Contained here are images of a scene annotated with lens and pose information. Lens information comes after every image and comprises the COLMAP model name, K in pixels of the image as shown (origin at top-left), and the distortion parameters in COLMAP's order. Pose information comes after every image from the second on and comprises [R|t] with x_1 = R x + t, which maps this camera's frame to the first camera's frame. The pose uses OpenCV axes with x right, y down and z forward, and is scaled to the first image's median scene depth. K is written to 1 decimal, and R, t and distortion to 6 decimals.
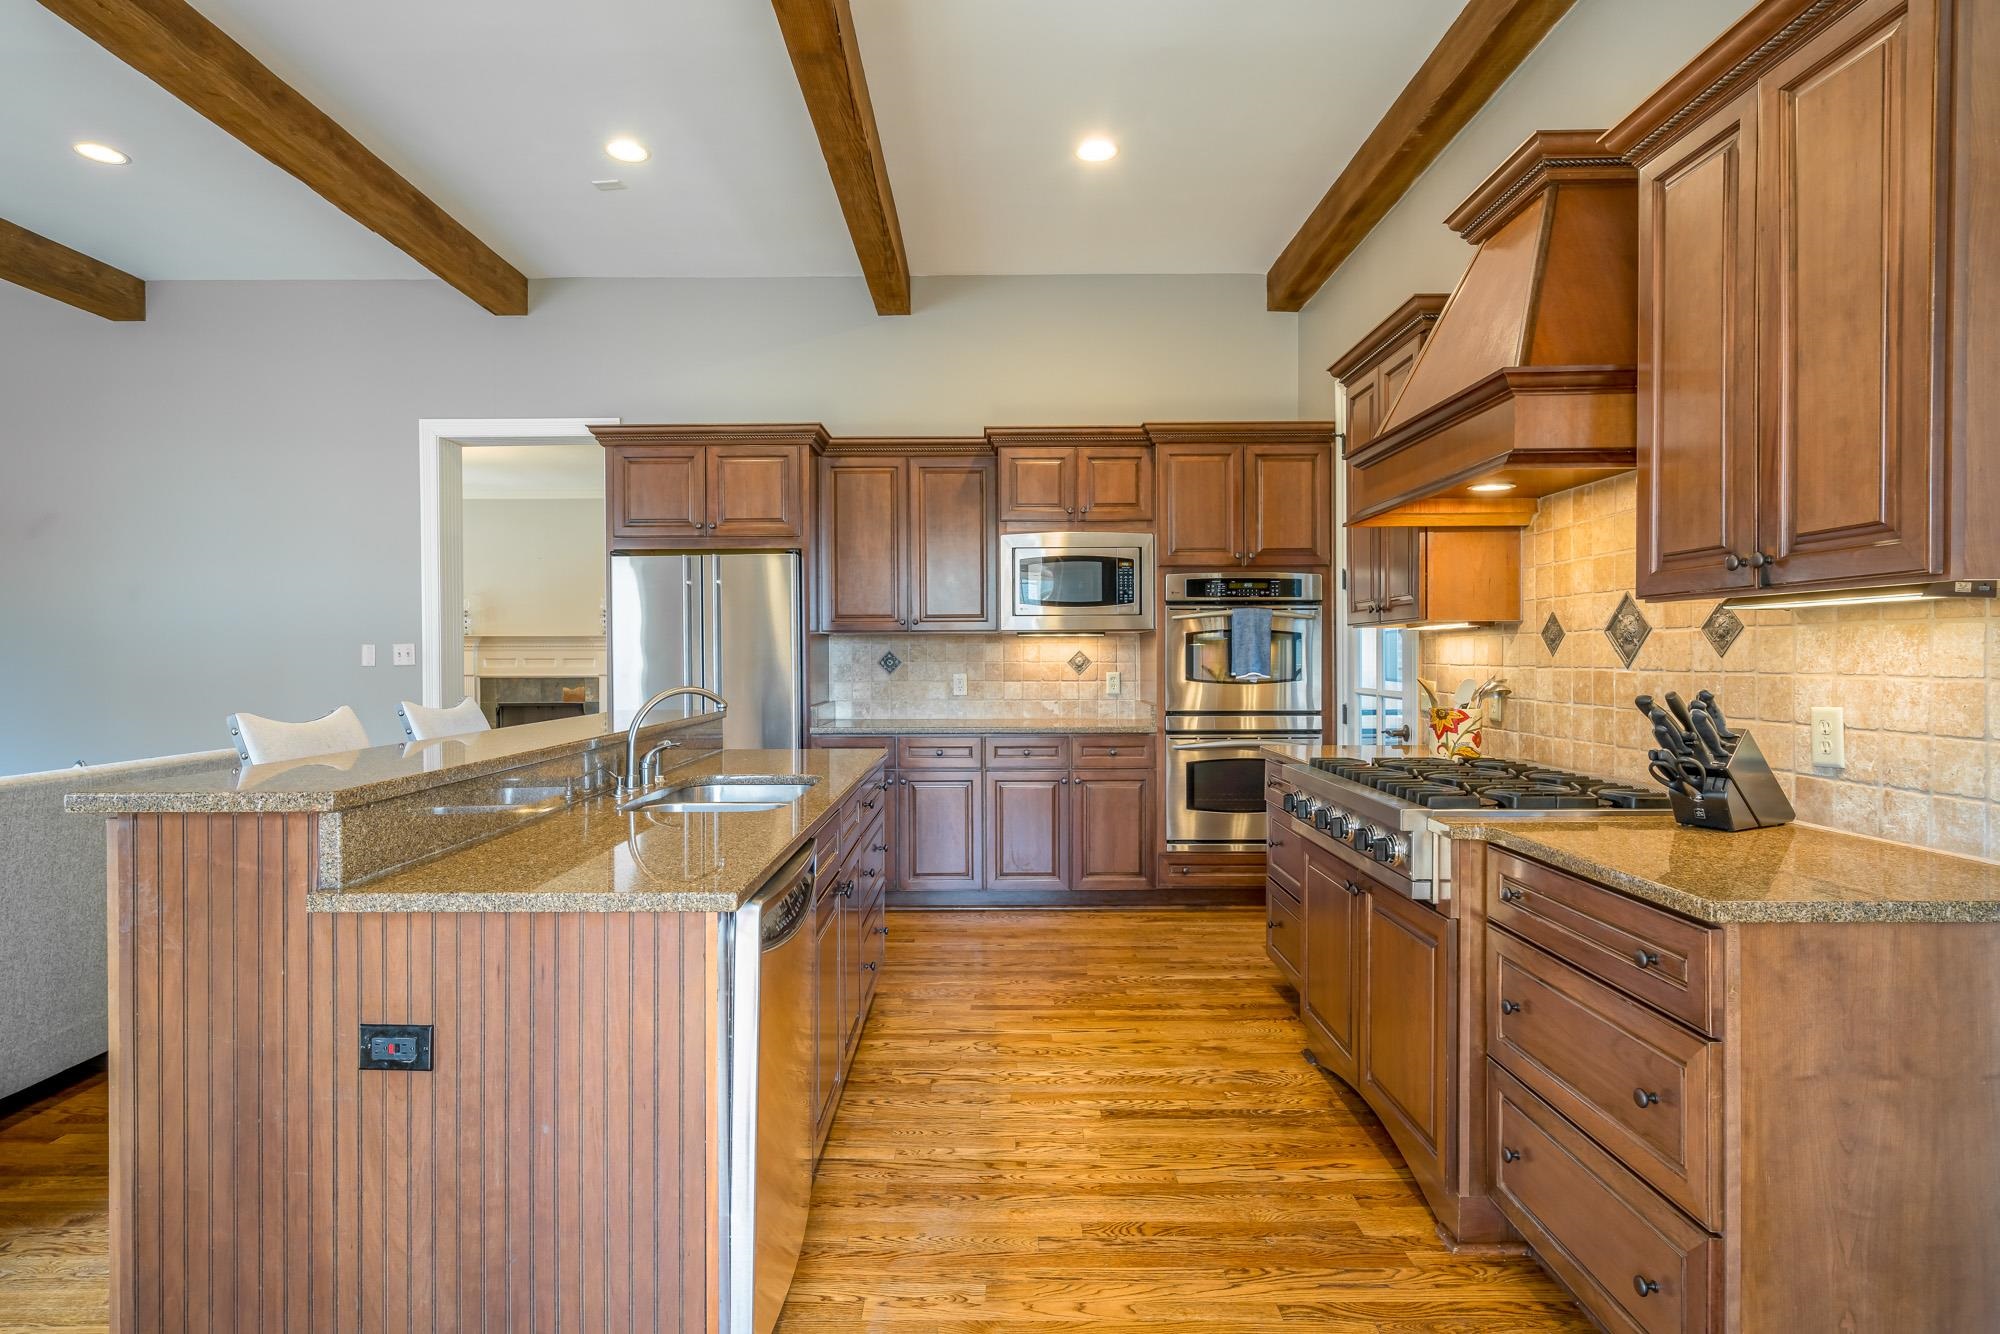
lens RADIAL K [[993.2, 0, 998.1], [0, 993.2, 664.9], [0, 0, 1]] dist [-0.002899, -0.000971]
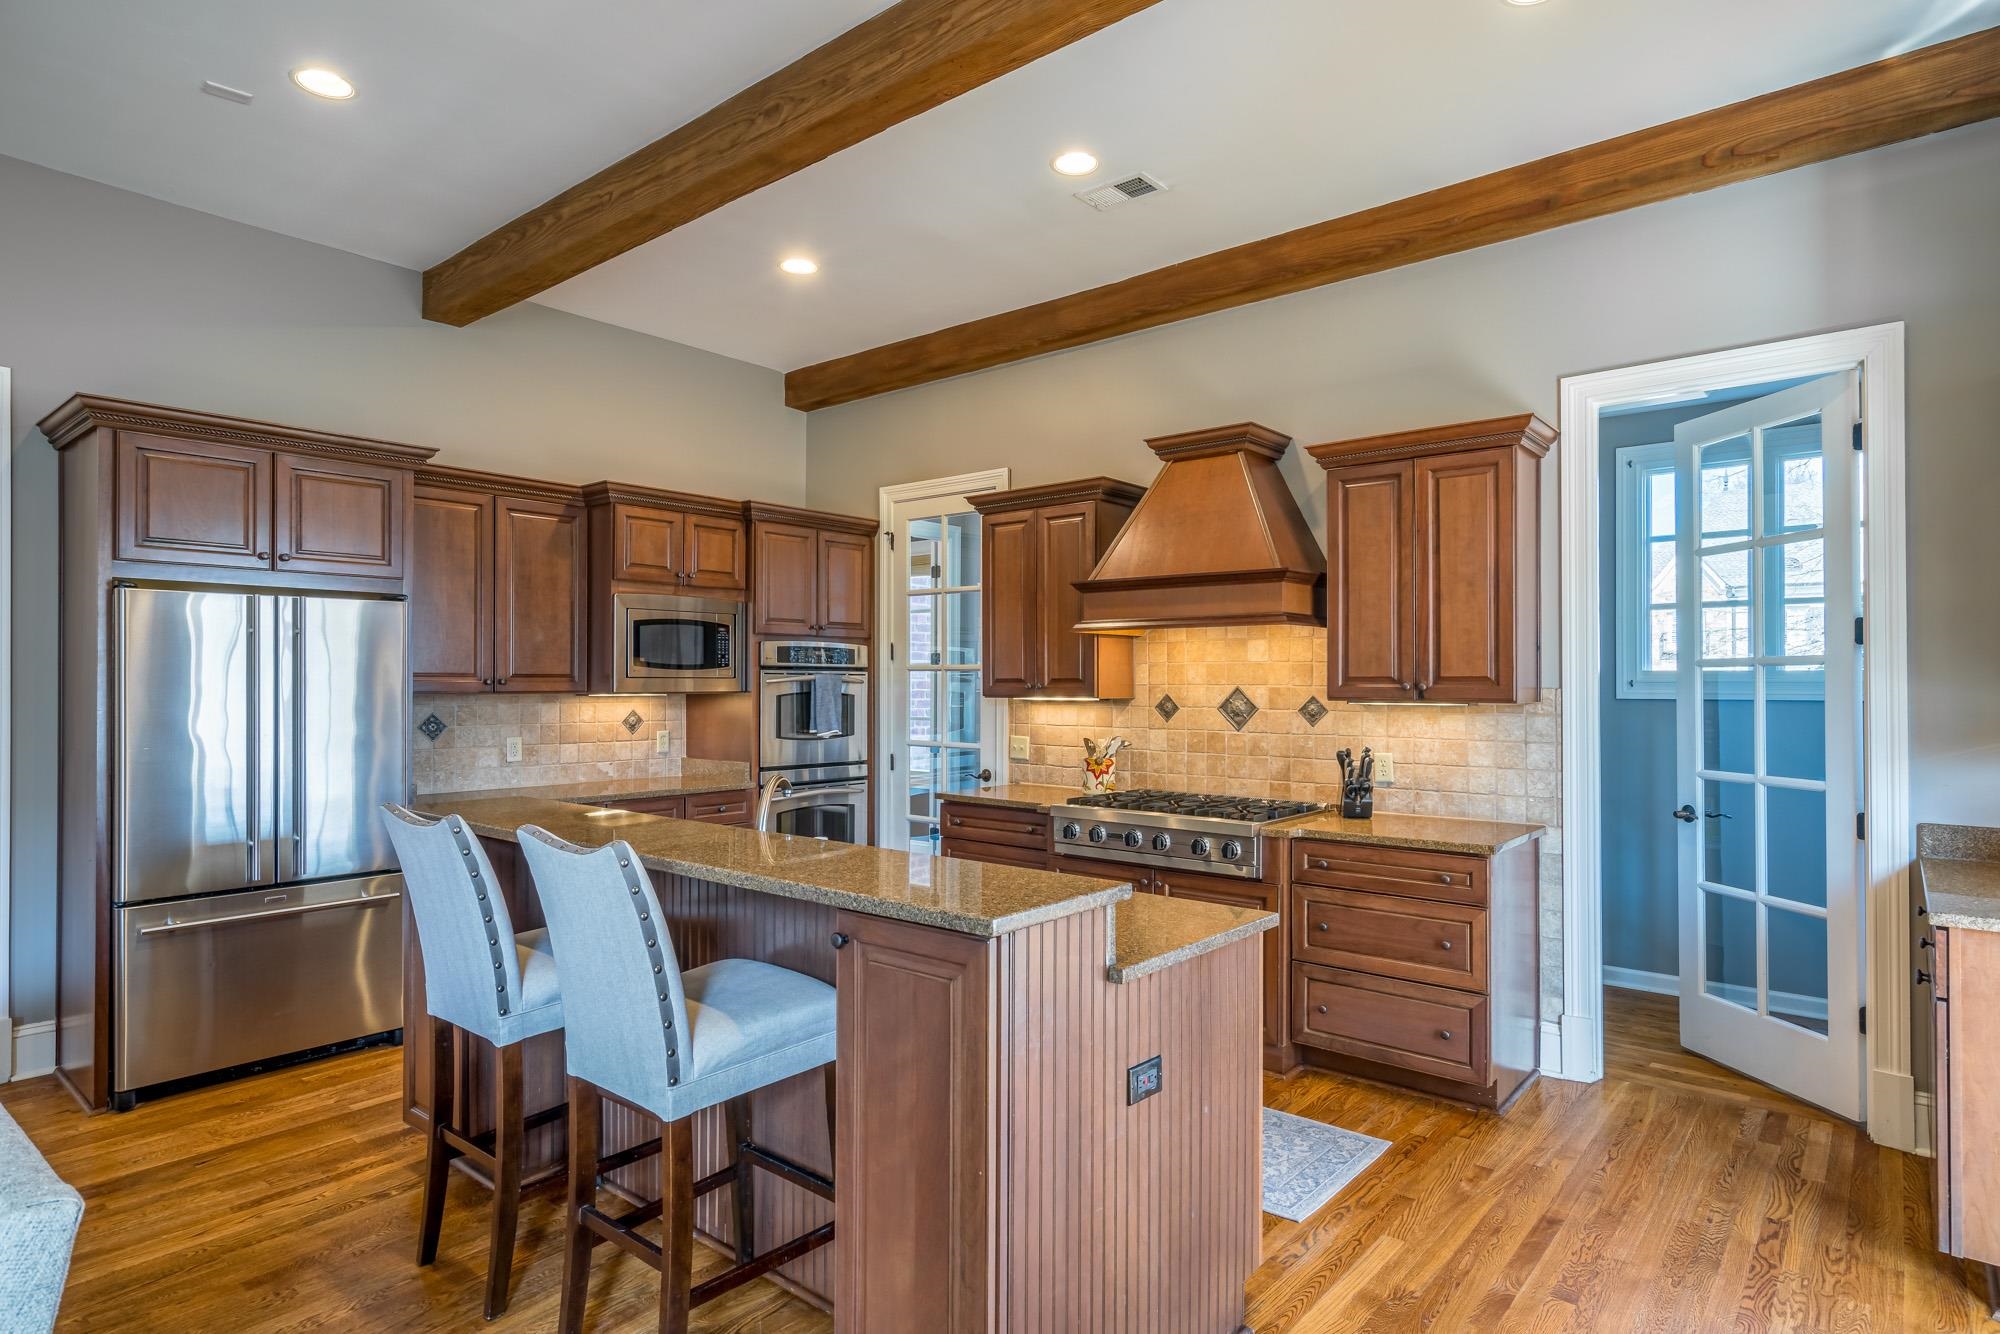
lens RADIAL K [[993.2, 0, 1001.1], [0, 993.2, 672.8], [0, 0, 1]] dist [-0.002899, -0.000971]
pose [[0.675384, 0.017513, 0.737258, -0.507781], [0.003794, 0.999622, -0.027221, -0.029390], [-0.737456, 0.021182, 0.675063, 0.083358]]
